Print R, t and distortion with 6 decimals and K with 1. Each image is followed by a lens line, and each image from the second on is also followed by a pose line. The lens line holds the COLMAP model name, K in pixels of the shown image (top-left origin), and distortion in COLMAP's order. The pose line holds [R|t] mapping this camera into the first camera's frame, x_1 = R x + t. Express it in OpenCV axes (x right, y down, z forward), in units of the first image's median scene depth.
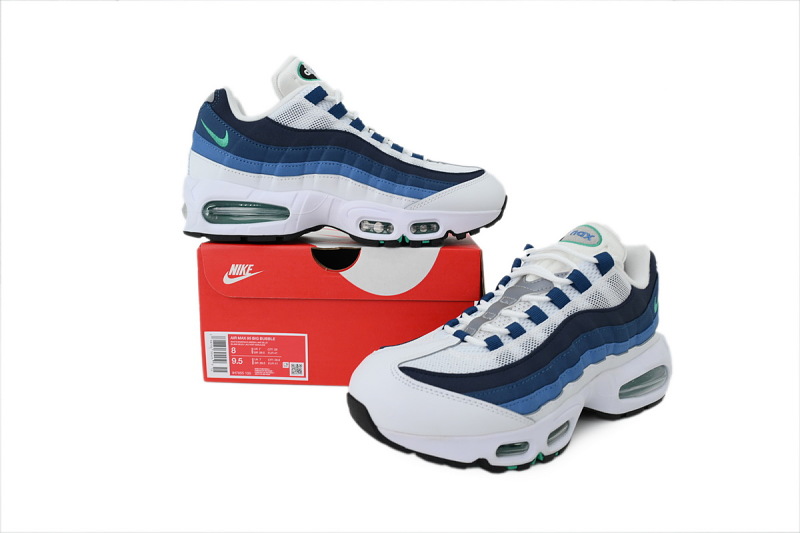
lens RADIAL K [[549.1, 0, 400.0], [0, 549.1, 266.5], [0, 0, 1]] dist [0.000594, -0.001178]
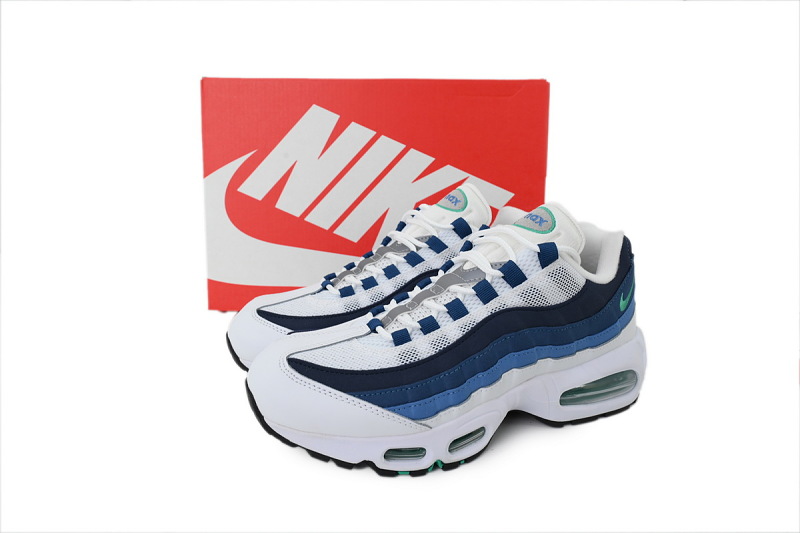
lens RADIAL K [[549.1, 0, 400.0], [0, 549.1, 266.5], [0, 0, 1]] dist [0.000594, -0.001178]
pose [[0.983670, 0.055811, -0.171111, 0.314613], [-0.039007, 0.994218, 0.100042, -0.069685], [0.175705, -0.091734, 0.980160, 0.110261]]
